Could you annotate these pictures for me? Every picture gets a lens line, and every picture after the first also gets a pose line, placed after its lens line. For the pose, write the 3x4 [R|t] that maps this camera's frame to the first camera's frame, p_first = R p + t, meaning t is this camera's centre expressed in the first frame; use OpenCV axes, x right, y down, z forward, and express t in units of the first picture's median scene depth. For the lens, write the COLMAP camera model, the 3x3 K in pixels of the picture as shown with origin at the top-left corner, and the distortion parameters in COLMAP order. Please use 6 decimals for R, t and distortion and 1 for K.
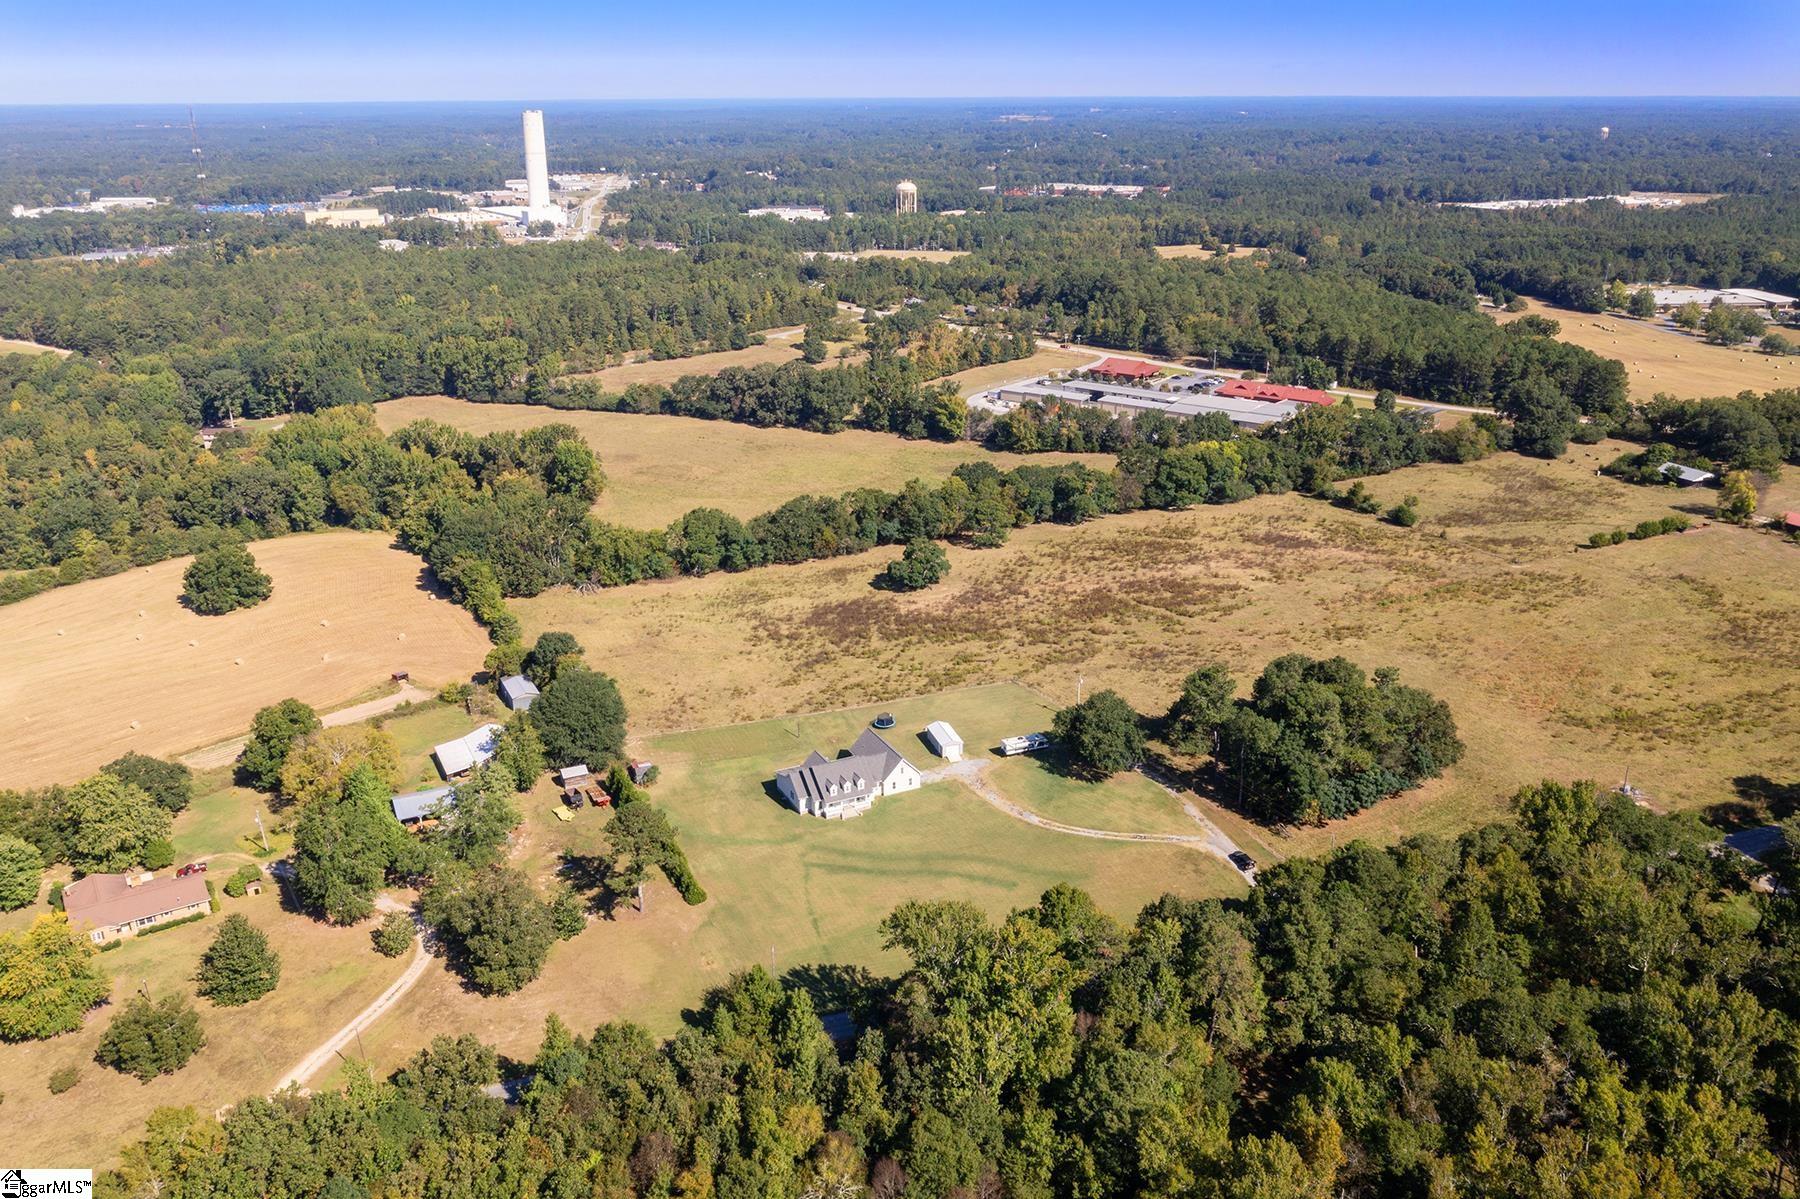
lens RADIAL K [[1442.1, 0, 900.0], [0, 1442.1, 599.5], [0, 0, 1]] dist [-0.009427, -0.004228]
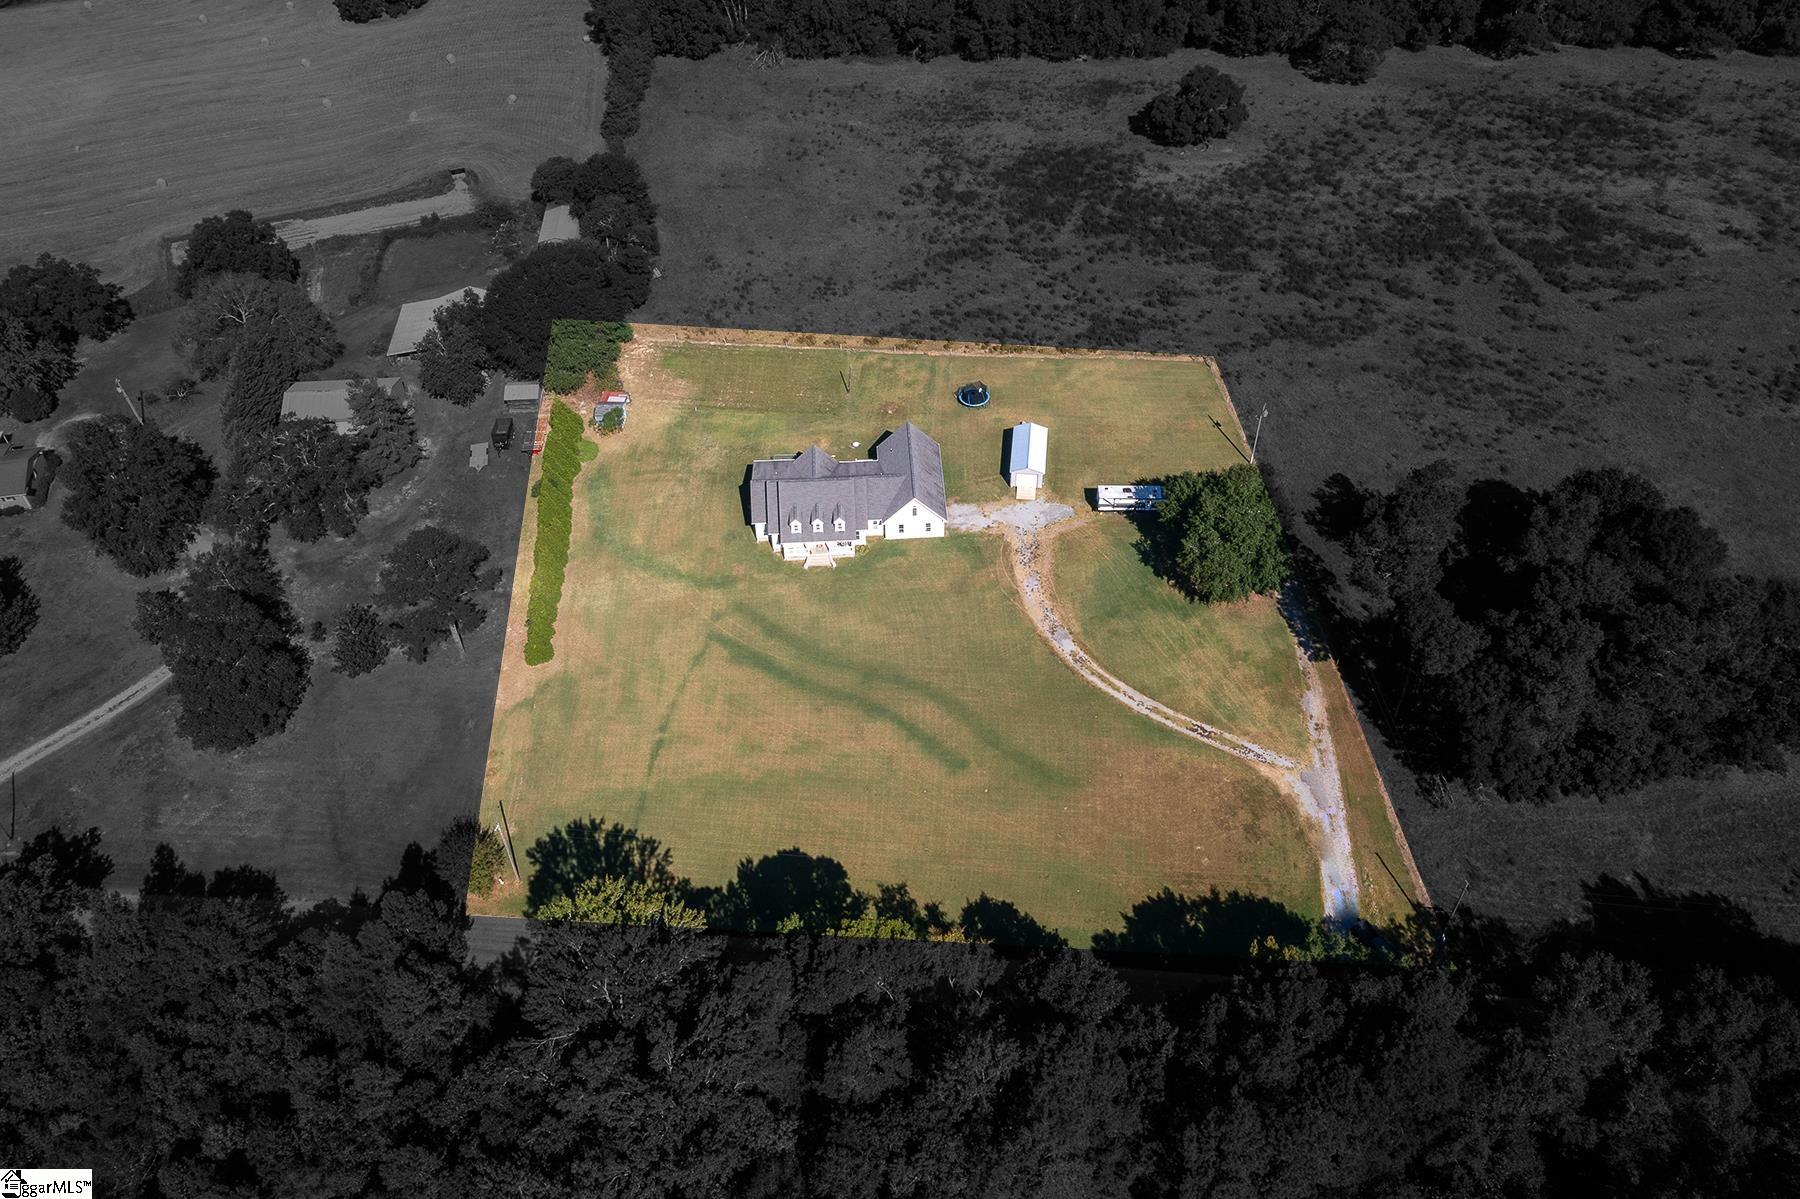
lens RADIAL K [[1442.1, 0, 900.0], [0, 1442.1, 599.5], [0, 0, 1]] dist [-0.009427, -0.004228]
pose [[0.918731, 0.272586, -0.285710, 0.142167], [-0.125619, 0.887691, 0.442973, -0.101509], [0.374371, -0.371083, 0.849791, 0.294335]]
